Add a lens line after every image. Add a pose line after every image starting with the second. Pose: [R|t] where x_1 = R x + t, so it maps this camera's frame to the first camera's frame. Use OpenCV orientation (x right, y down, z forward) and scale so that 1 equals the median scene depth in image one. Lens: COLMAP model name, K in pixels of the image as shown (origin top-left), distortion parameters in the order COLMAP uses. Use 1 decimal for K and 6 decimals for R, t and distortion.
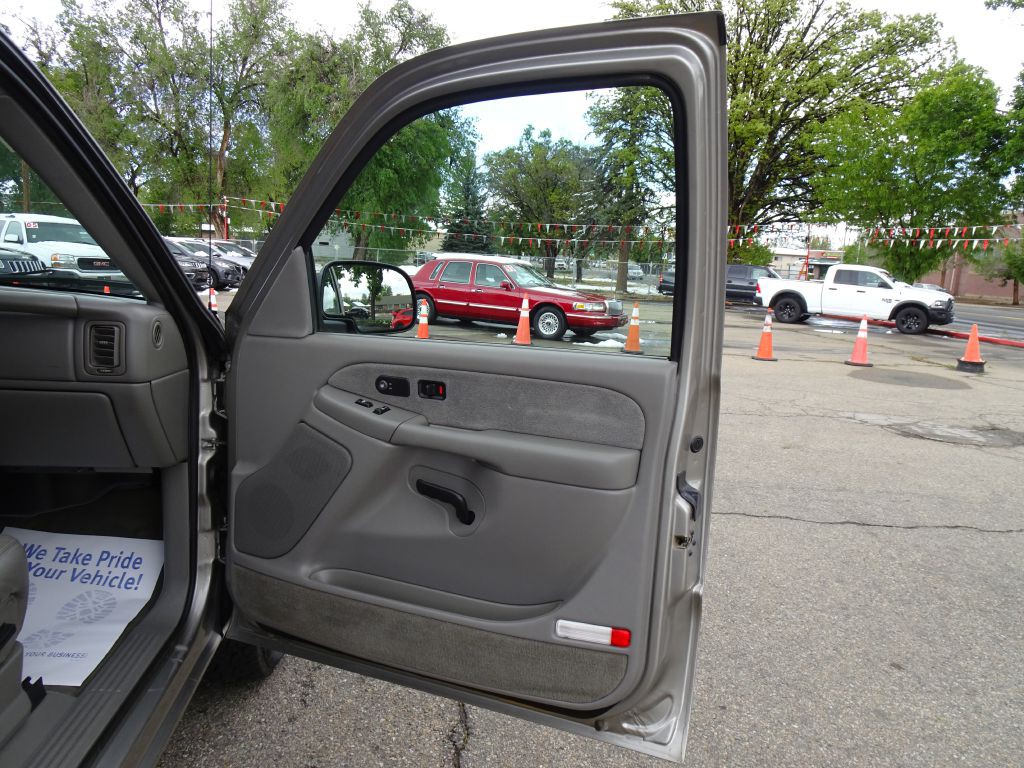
lens RADIAL K [[735.3, 0, 512.0], [0, 735.3, 384.0], [0, 0, 1]] dist [0.009506, 0.004920]
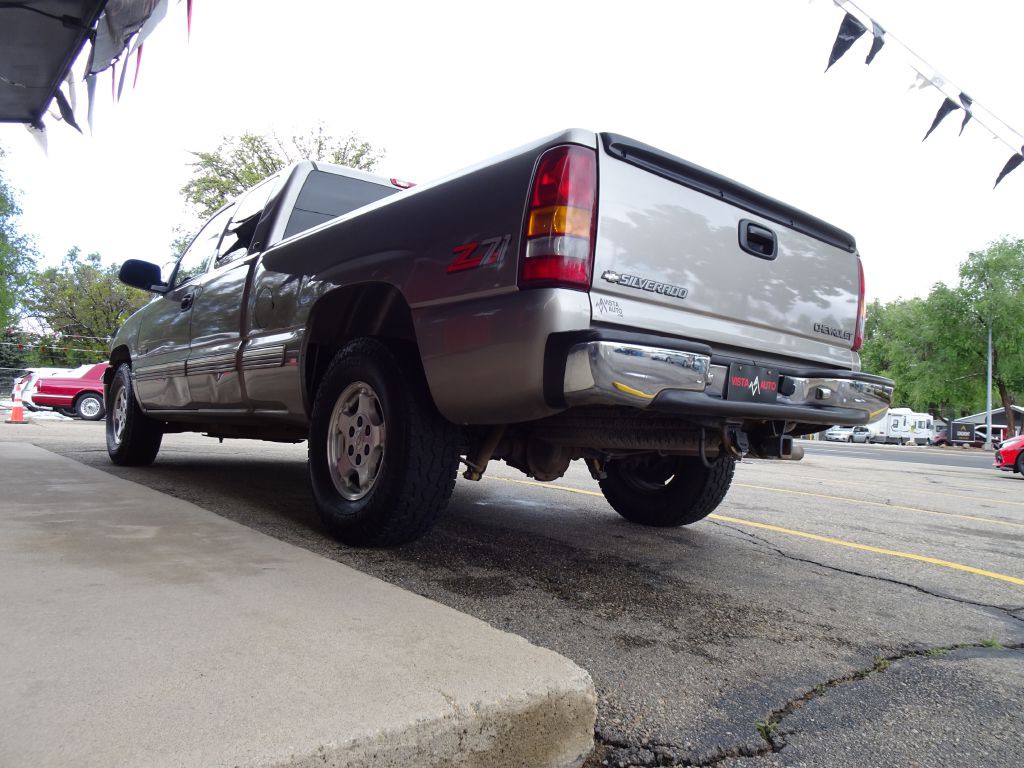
lens RADIAL K [[735.3, 0, 512.0], [0, 735.3, 384.0], [0, 0, 1]] dist [0.009506, 0.004920]
pose [[0.831849, 0.011004, 0.554893, -0.072377], [0.089731, 0.983983, -0.154031, 0.031112], [-0.547700, 0.177922, 0.817538, -0.085921]]
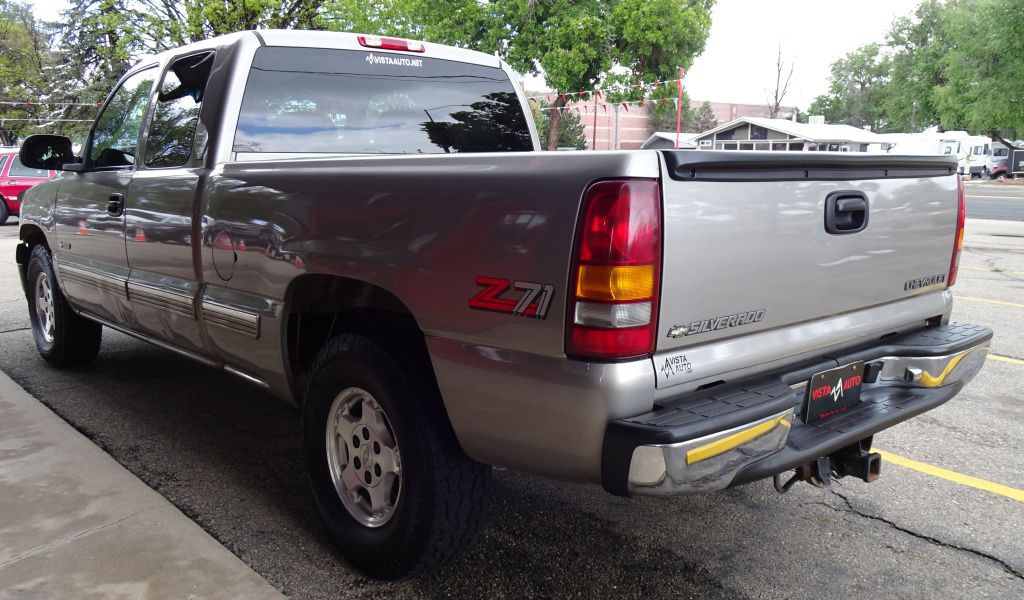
lens RADIAL K [[869.0, 0, 518.6], [0, 869.0, 305.8], [0, 0, 1]] dist [0.009831, 0.003715]
pose [[0.813005, -0.152820, 0.561844, -0.072967], [0.140401, 0.987923, 0.065548, 0.012558], [-0.565076, 0.025593, 0.824642, -0.084745]]
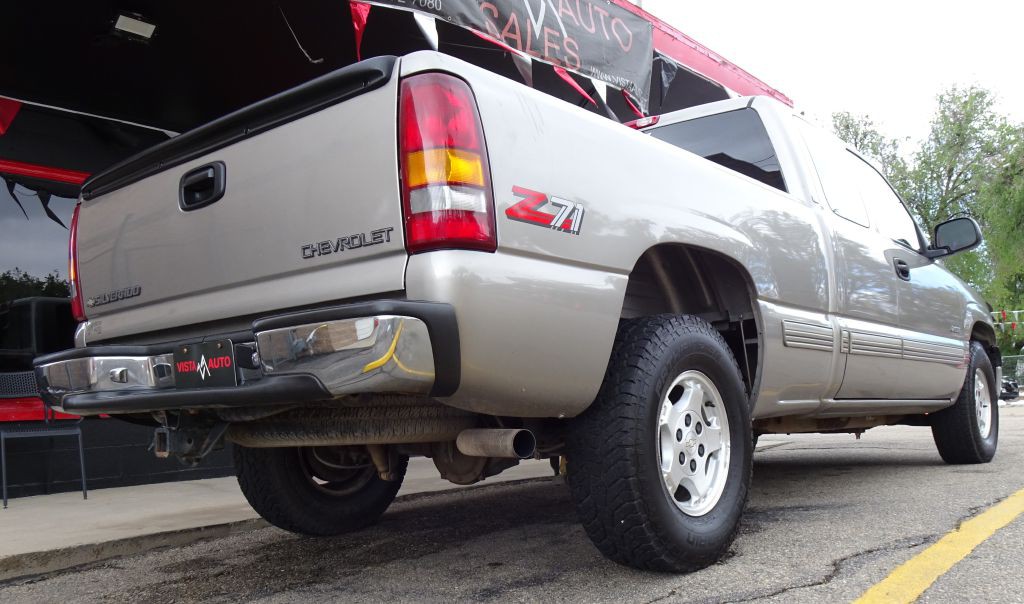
lens RADIAL K [[885.8, 0, 537.8], [0, 885.8, 368.7], [0, 0, 1]] dist [0.003016, 0.018116]
pose [[0.698251, -0.122531, -0.705289, 0.026511], [-0.030094, 0.979346, -0.199938, 0.034660], [0.715220, 0.160831, 0.680142, -0.072688]]
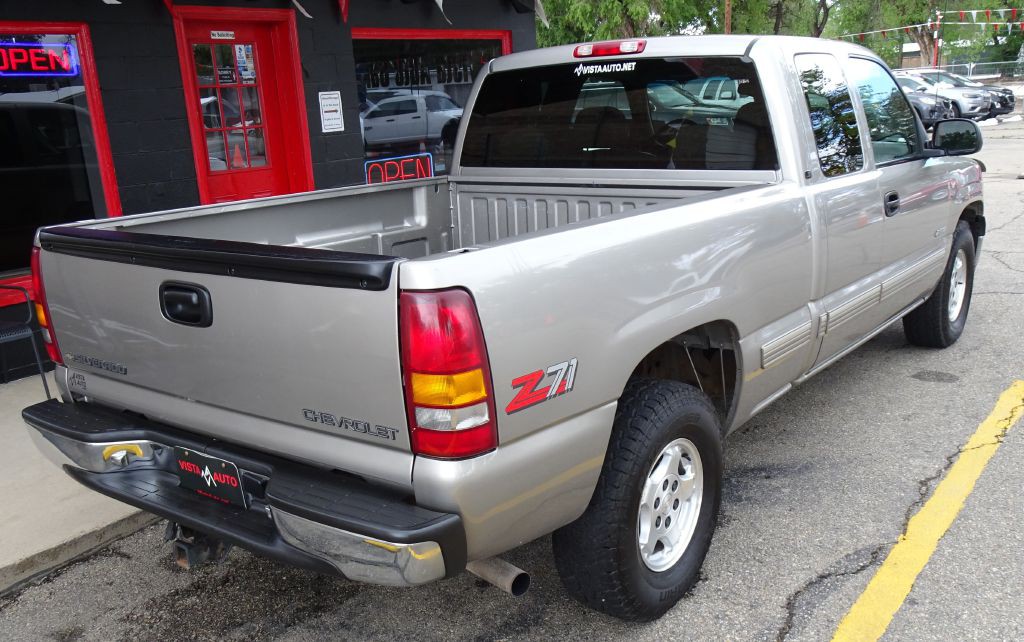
lens RADIAL K [[952.5, 0, 510.0], [0, 952.5, 391.6], [0, 0, 1]] dist [0.007017, 0.008516]
pose [[0.718822, 0.118858, -0.684958, 0.028982], [-0.023009, 0.988804, 0.147436, 0.009512], [0.694813, -0.090220, 0.713509, -0.080071]]
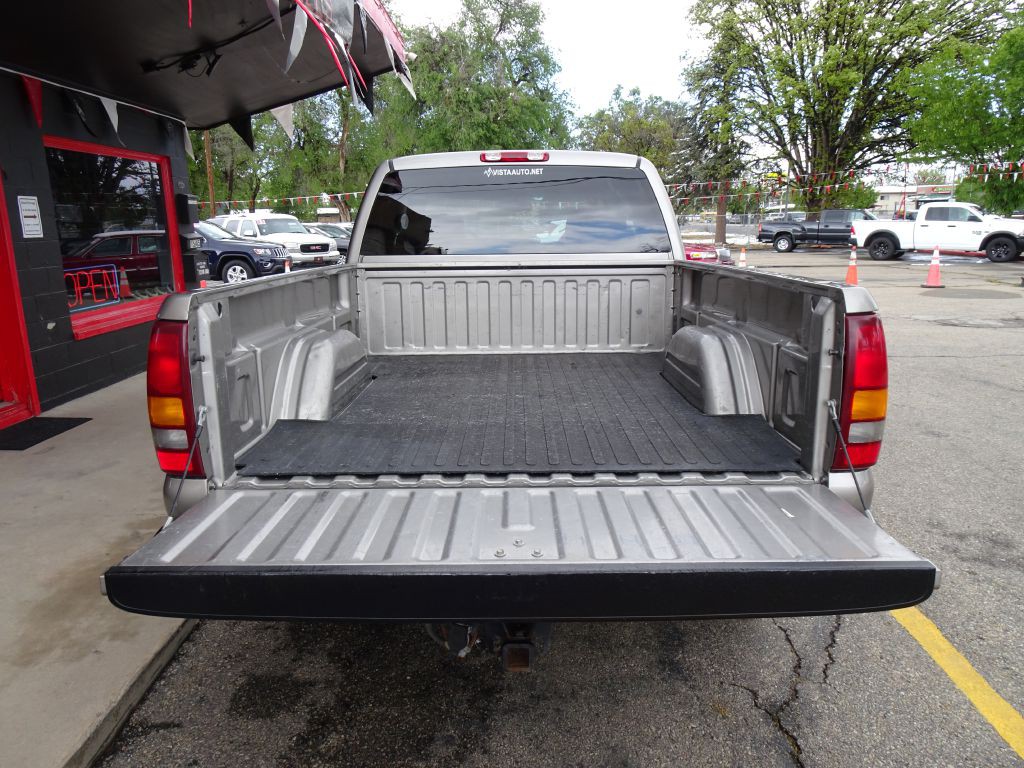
lens RADIAL K [[735.3, 0, 512.0], [0, 735.3, 384.0], [0, 0, 1]] dist [0.009506, 0.004920]
pose [[0.990542, -0.046279, -0.129171, -0.020704], [0.052393, 0.997642, 0.044339, 0.012719], [0.126815, -0.050688, 0.990630, -0.090930]]
